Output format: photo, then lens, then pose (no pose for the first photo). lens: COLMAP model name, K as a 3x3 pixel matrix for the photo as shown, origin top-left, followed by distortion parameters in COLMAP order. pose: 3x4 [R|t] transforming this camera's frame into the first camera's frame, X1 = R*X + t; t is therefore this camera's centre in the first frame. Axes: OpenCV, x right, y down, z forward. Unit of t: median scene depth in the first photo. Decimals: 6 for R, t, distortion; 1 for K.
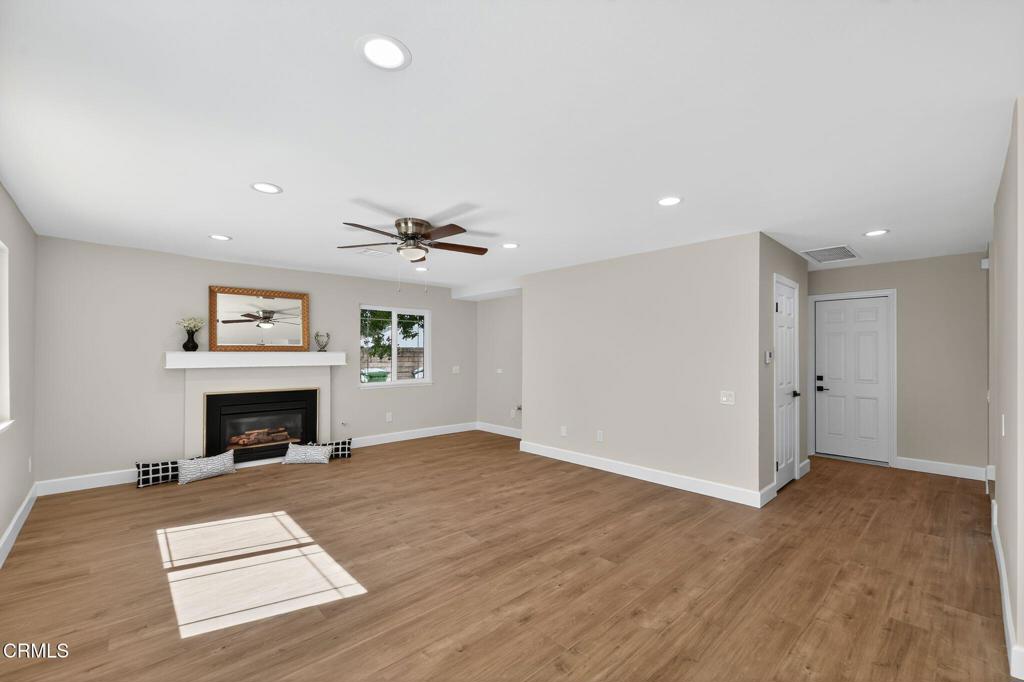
lens RADIAL K [[420.2, 0, 504.1], [0, 420.2, 346.6], [0, 0, 1]] dist [0.000092, -0.000945]
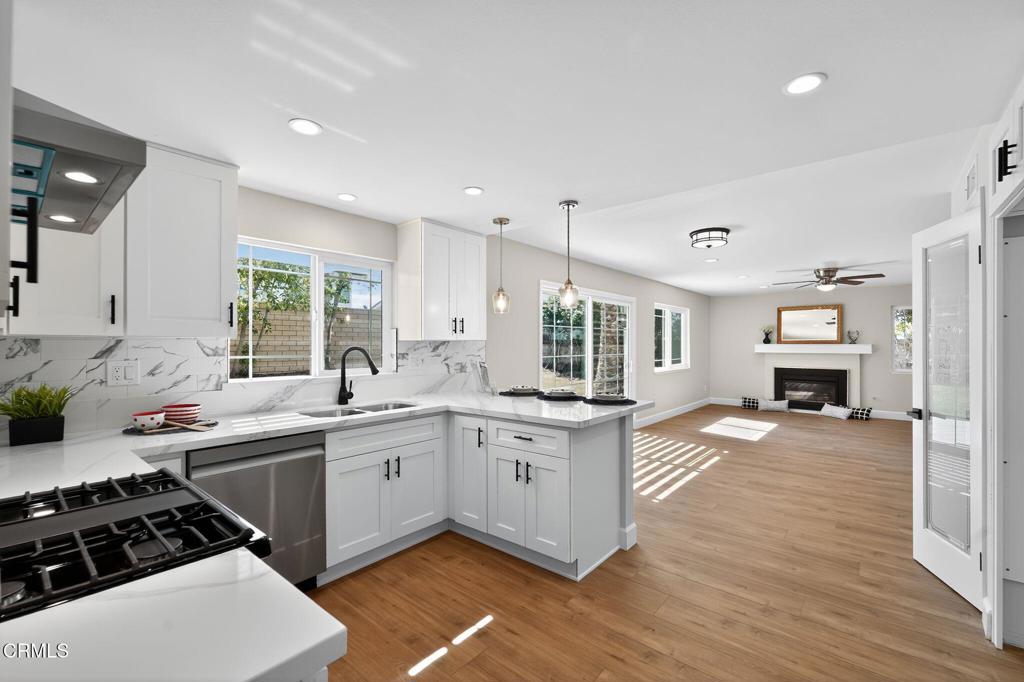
lens RADIAL K [[420.2, 0, 505.8], [0, 420.2, 344.4], [0, 0, 1]] dist [0.000092, -0.000945]
pose [[0.106726, -0.001688, -0.994287, 0.927310], [0.009612, 0.999954, -0.000666, 0.003363], [0.994242, -0.009486, 0.106737, -0.342458]]
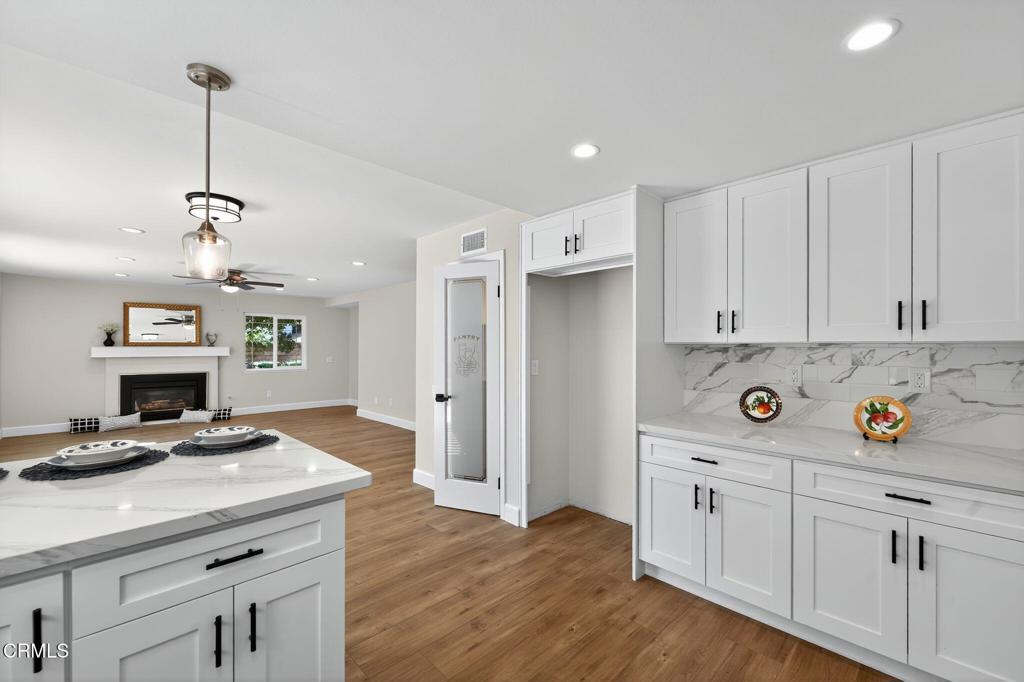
lens RADIAL K [[420.2, 0, 510.9], [0, 420.2, 345.0], [0, 0, 1]] dist [0.000092, -0.000945]
pose [[0.999951, -0.004330, 0.008907, 0.622235], [0.004262, 0.999962, 0.007619, 0.000734], [-0.008940, -0.007581, 0.999931, -0.473541]]
